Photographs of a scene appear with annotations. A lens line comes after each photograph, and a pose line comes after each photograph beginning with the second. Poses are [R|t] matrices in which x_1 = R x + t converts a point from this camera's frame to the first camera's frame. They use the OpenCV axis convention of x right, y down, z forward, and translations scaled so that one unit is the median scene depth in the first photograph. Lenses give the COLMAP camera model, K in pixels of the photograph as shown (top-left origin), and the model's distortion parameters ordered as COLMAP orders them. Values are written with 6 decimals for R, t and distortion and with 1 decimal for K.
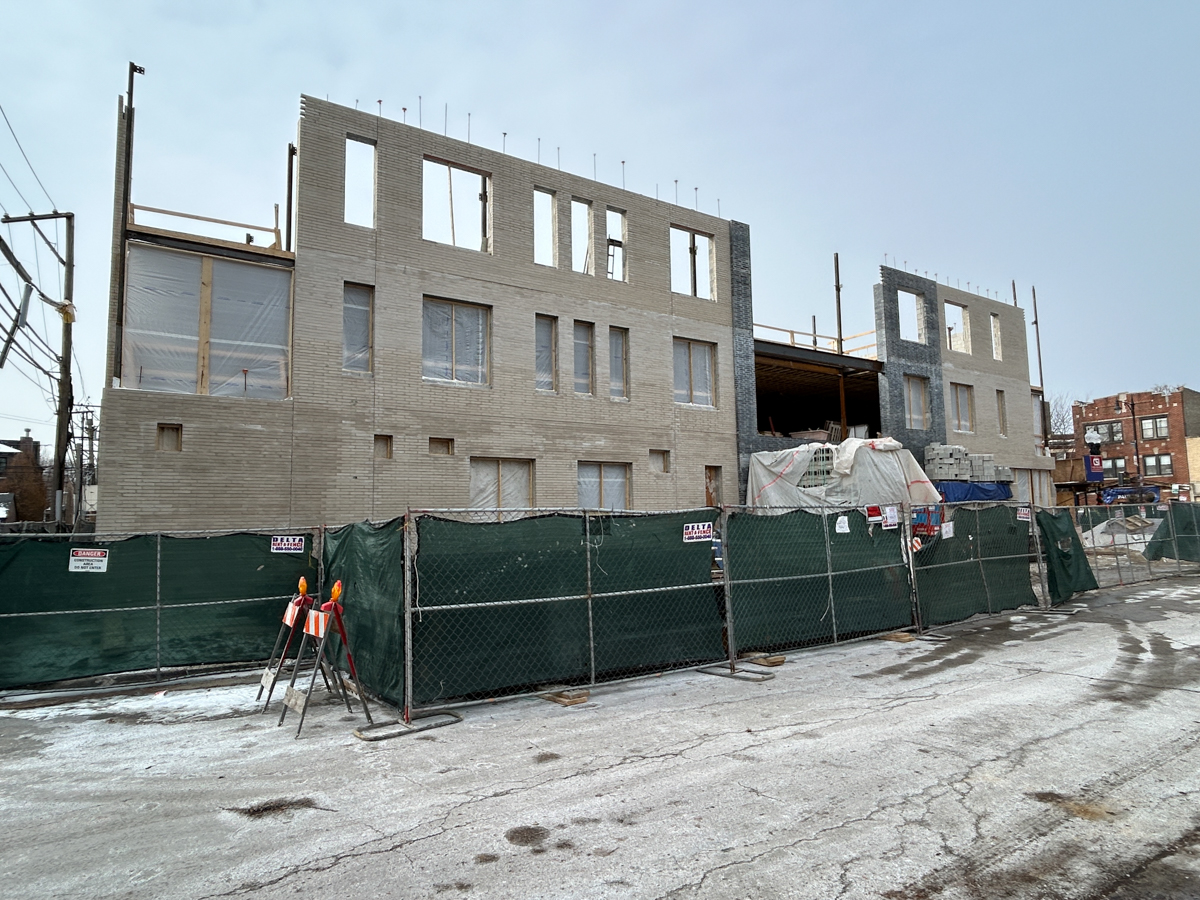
lens RADIAL K [[730.9, 0, 602.6], [0, 730.9, 444.8], [0, 0, 1]] dist [-0.005108, -0.004796]
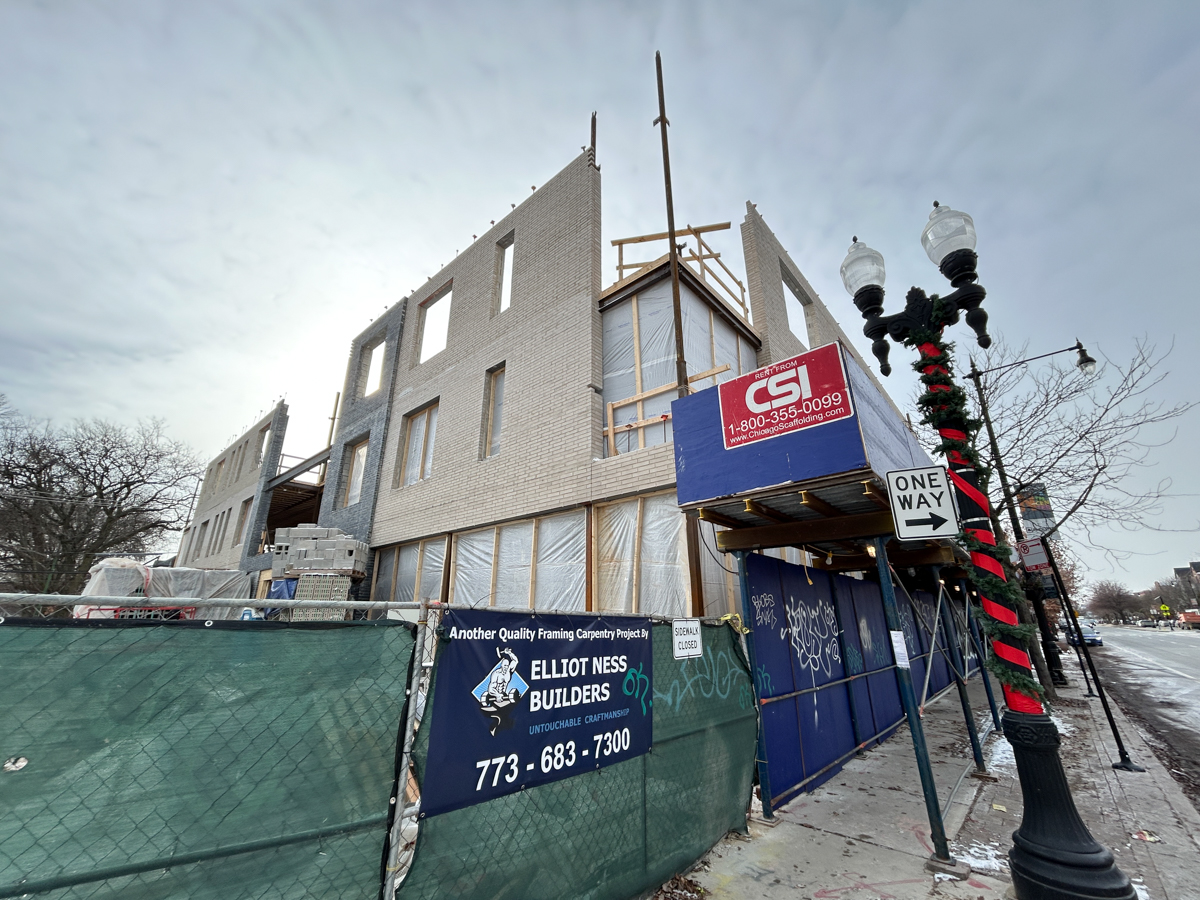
lens RADIAL K [[481.4, 0, 600.0], [0, 481.4, 455.6], [0, 0, 1]] dist [-0.004620, 0.000429]
pose [[0.257911, -0.304378, -0.916971, 1.333929], [0.094867, 0.952471, -0.289479, 0.128721], [0.961500, -0.012330, 0.274528, 1.563895]]
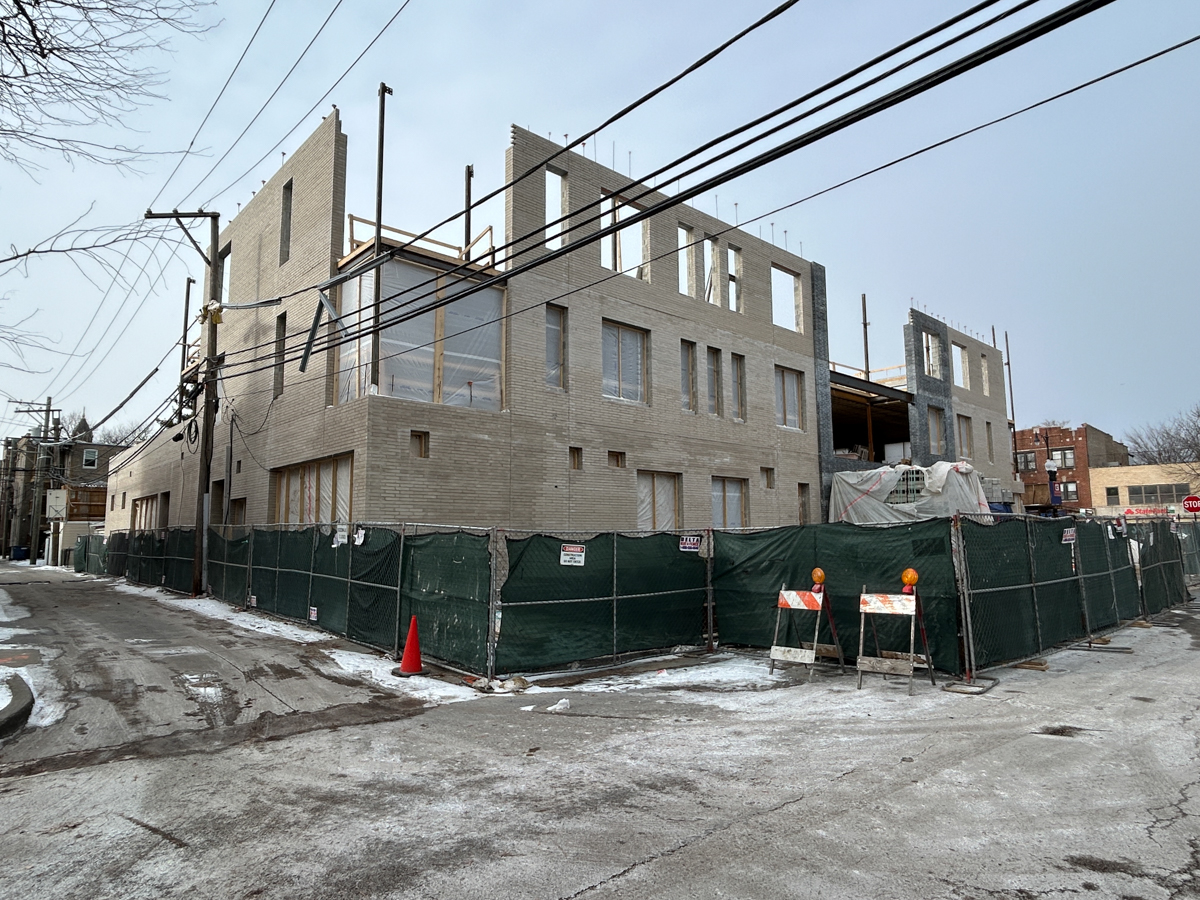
lens RADIAL K [[730.9, 0, 600.2], [0, 730.9, 444.8], [0, 0, 1]] dist [-0.005108, -0.004796]
pose [[0.988589, 0.029328, 0.147755, -0.348545], [-0.025917, 0.999352, -0.024960, 0.006933], [-0.148391, 0.020846, 0.988709, -0.049192]]
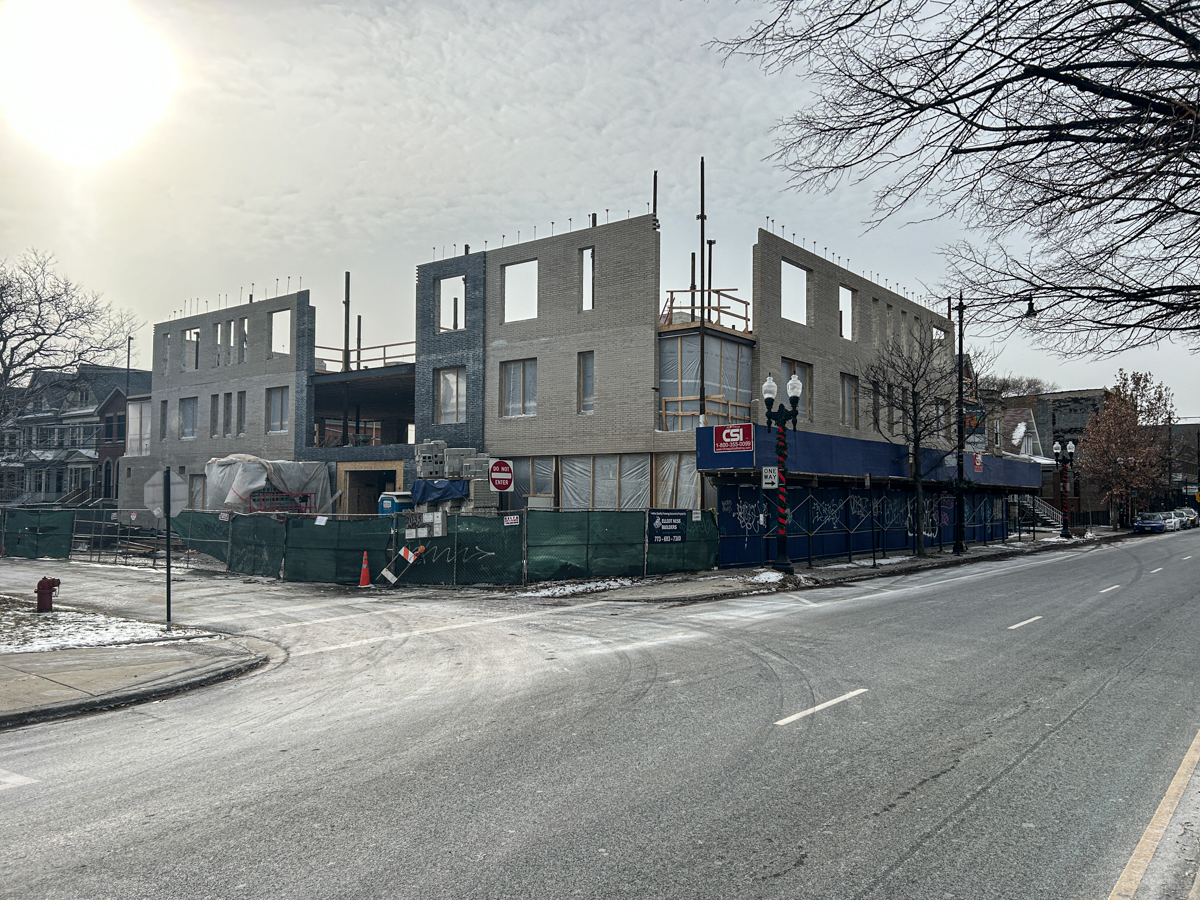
lens RADIAL K [[907.8, 0, 591.2], [0, 907.8, 476.8], [0, 0, 1]] dist [0.031490, -0.008969]
pose [[0.304343, -0.006647, -0.952539, 2.289753], [0.081708, 0.996472, 0.019153, 0.057365], [0.949052, -0.083660, 0.303813, 1.137189]]
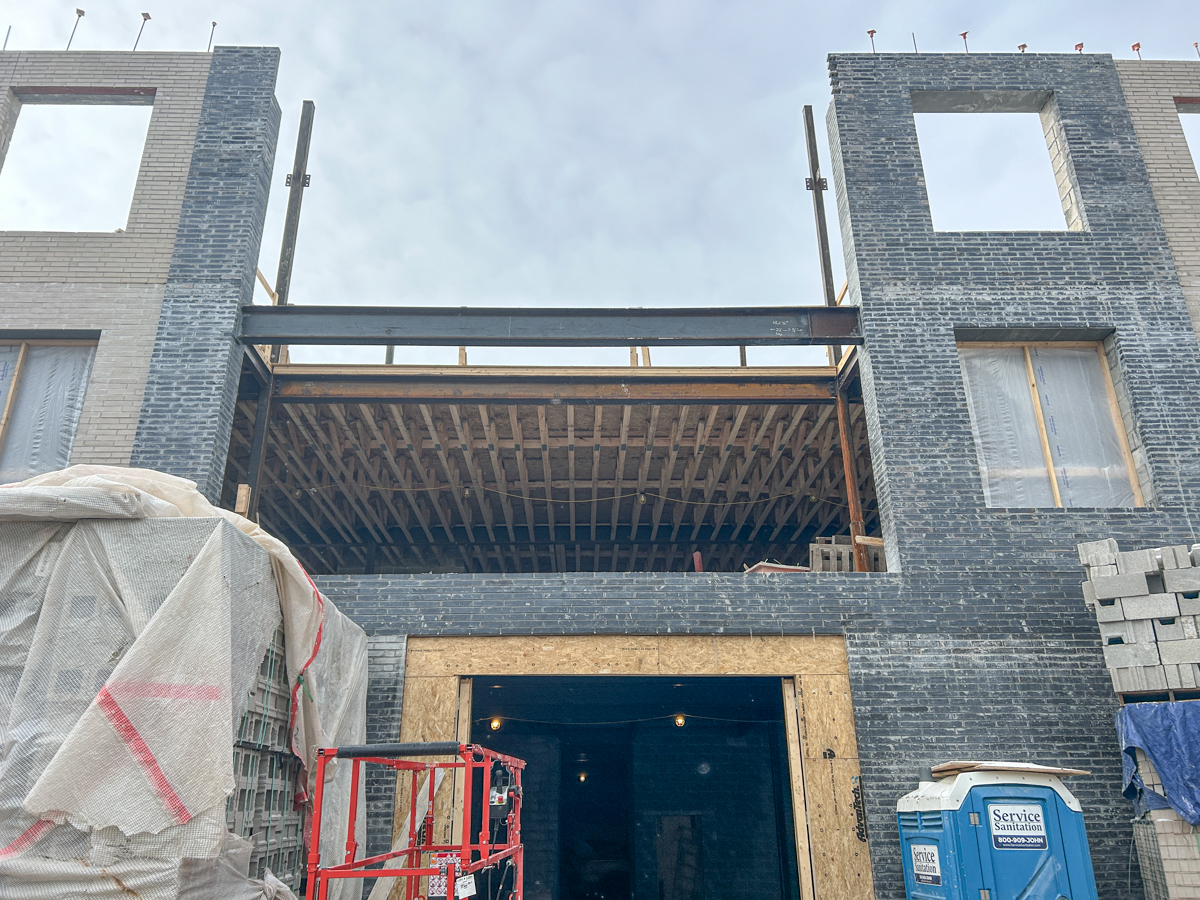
lens RADIAL K [[907.8, 0, 597.7], [0, 907.8, 455.4], [0, 0, 1]] dist [0.031490, -0.008969]
pose [[0.837784, -0.205880, -0.505698, 0.647390], [0.050656, 0.951499, -0.303453, 0.074032], [0.543646, 0.228612, 0.807580, 0.890810]]
